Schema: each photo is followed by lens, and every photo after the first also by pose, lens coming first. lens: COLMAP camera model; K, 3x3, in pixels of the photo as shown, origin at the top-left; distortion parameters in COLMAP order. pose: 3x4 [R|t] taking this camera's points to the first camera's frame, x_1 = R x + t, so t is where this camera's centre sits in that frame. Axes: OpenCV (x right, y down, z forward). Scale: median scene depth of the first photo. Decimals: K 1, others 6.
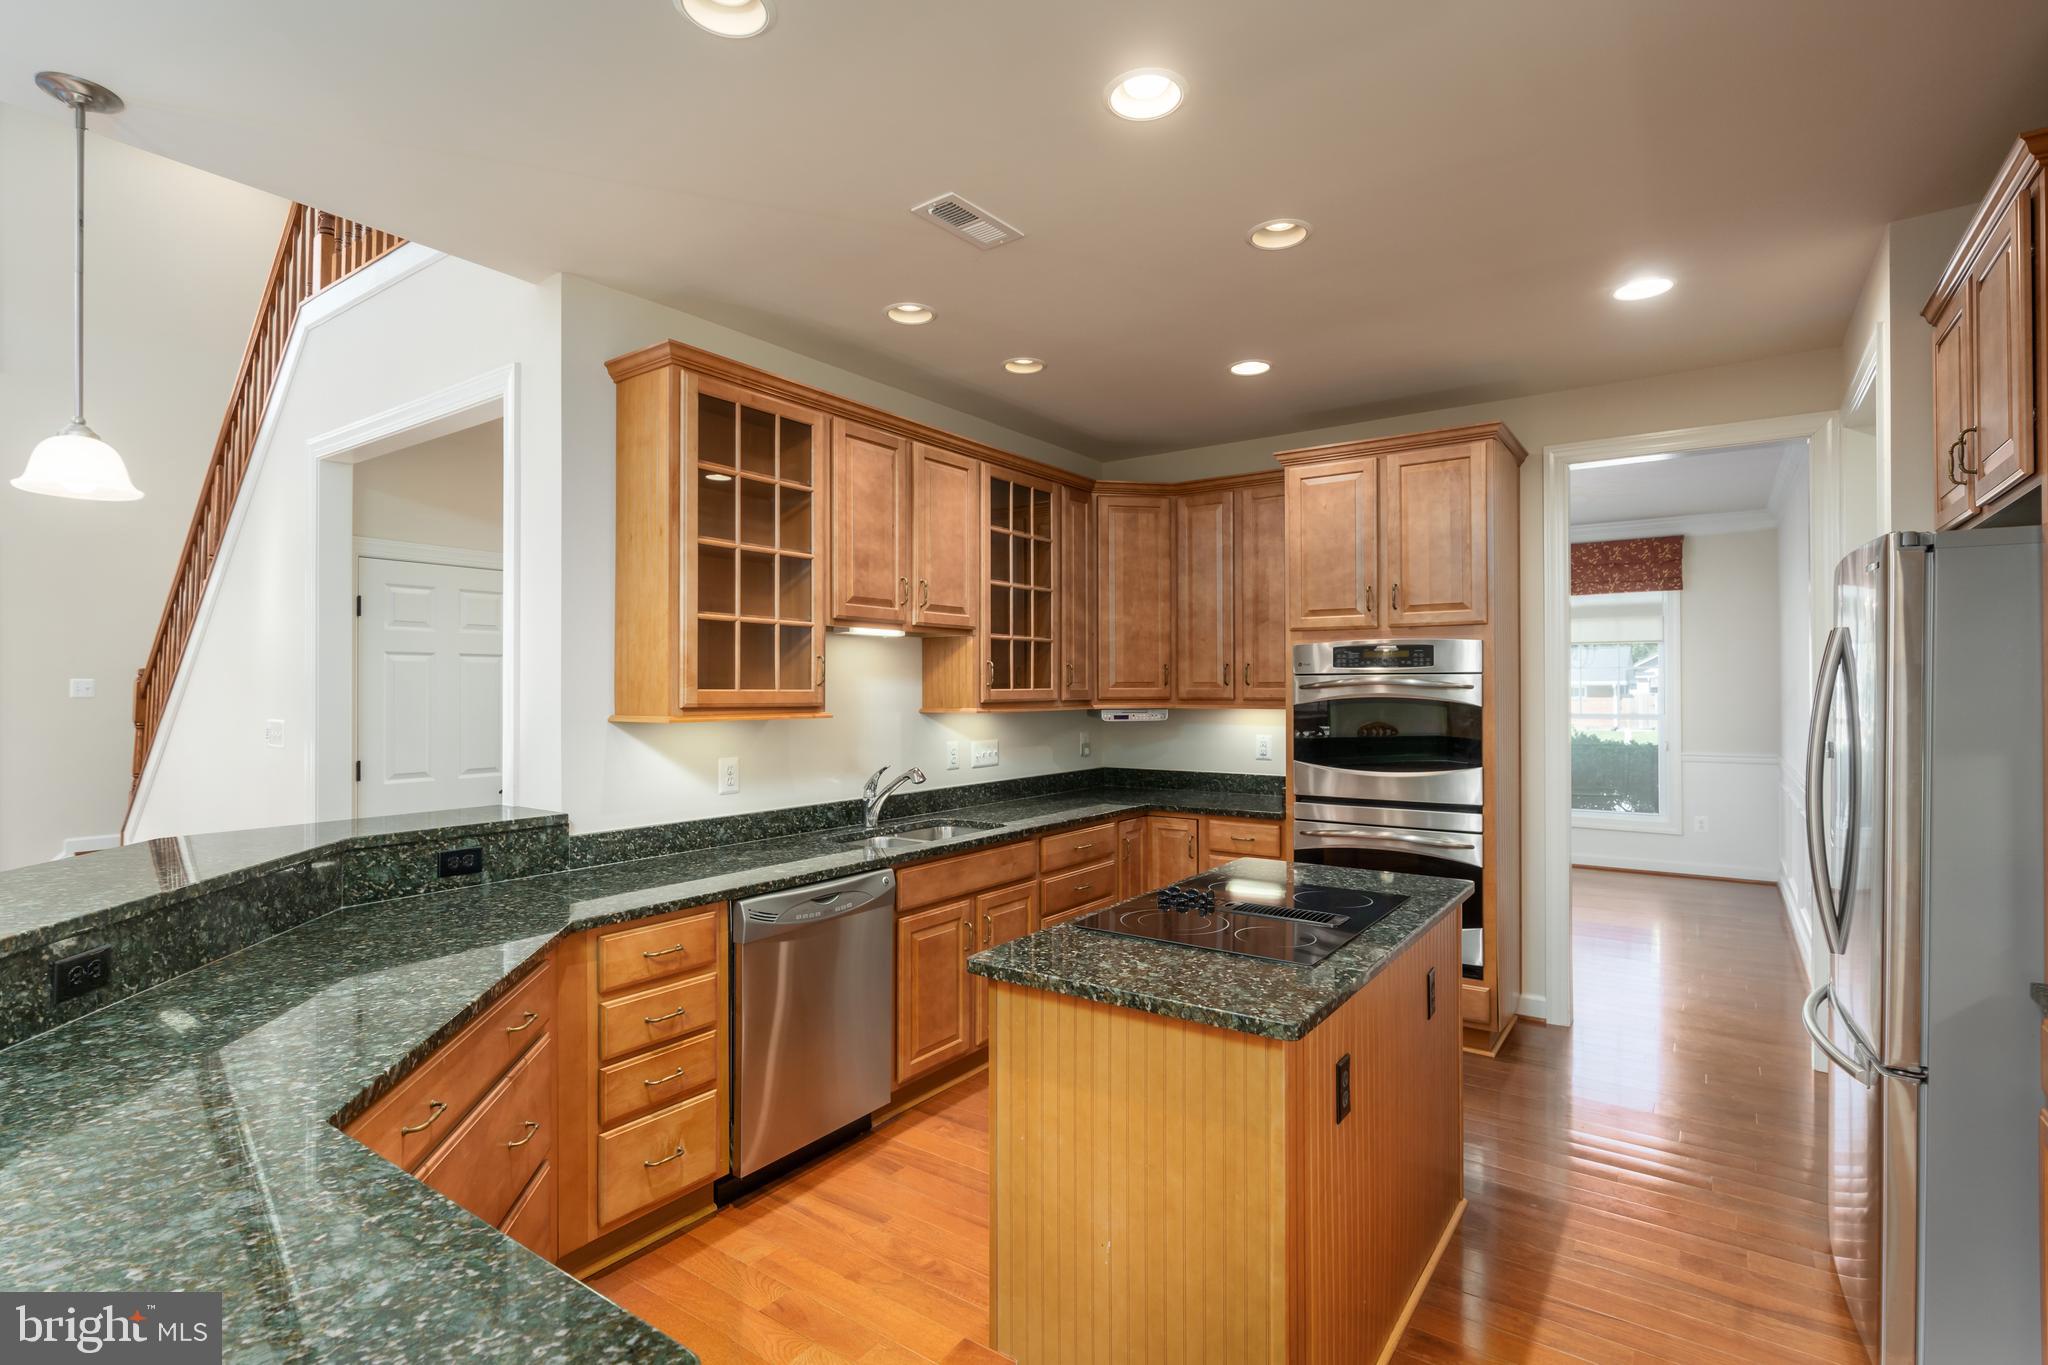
lens RADIAL K [[975.2, 0, 1024.0], [0, 975.2, 682.5], [0, 0, 1]] dist [-0.001658, -0.000408]
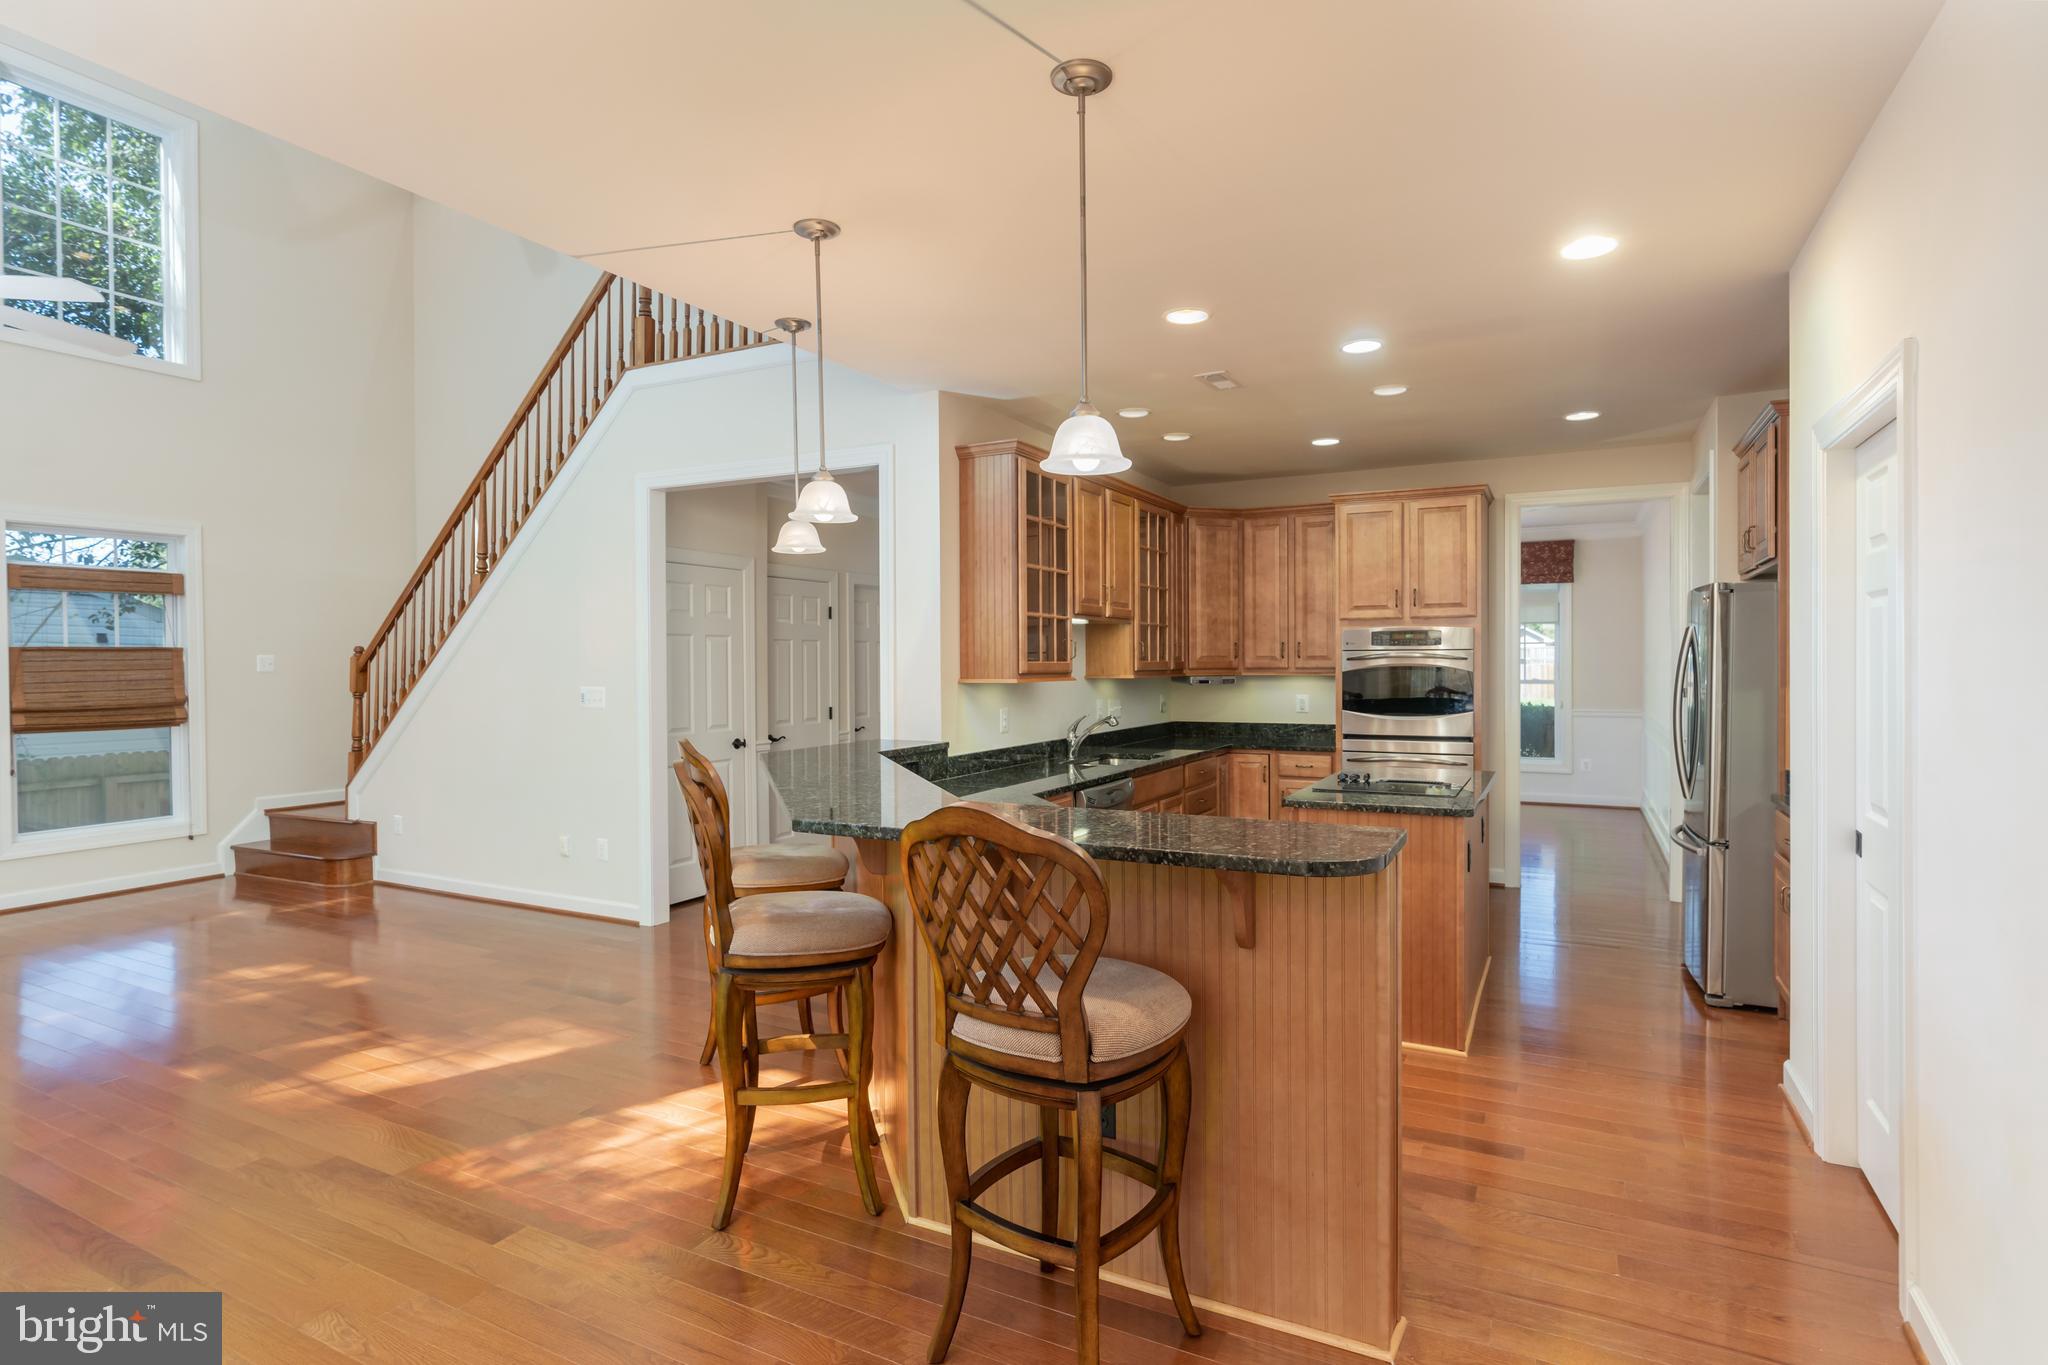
lens RADIAL K [[1037.5, 0, 1026.0], [0, 1037.5, 675.5], [0, 0, 1]] dist [-0.000916, 0.000234]
pose [[0.990846, -0.004617, 0.134916, -0.357161], [0.001999, 0.999807, 0.019532, -0.001992], [-0.134980, -0.019084, 0.990664, -0.411210]]
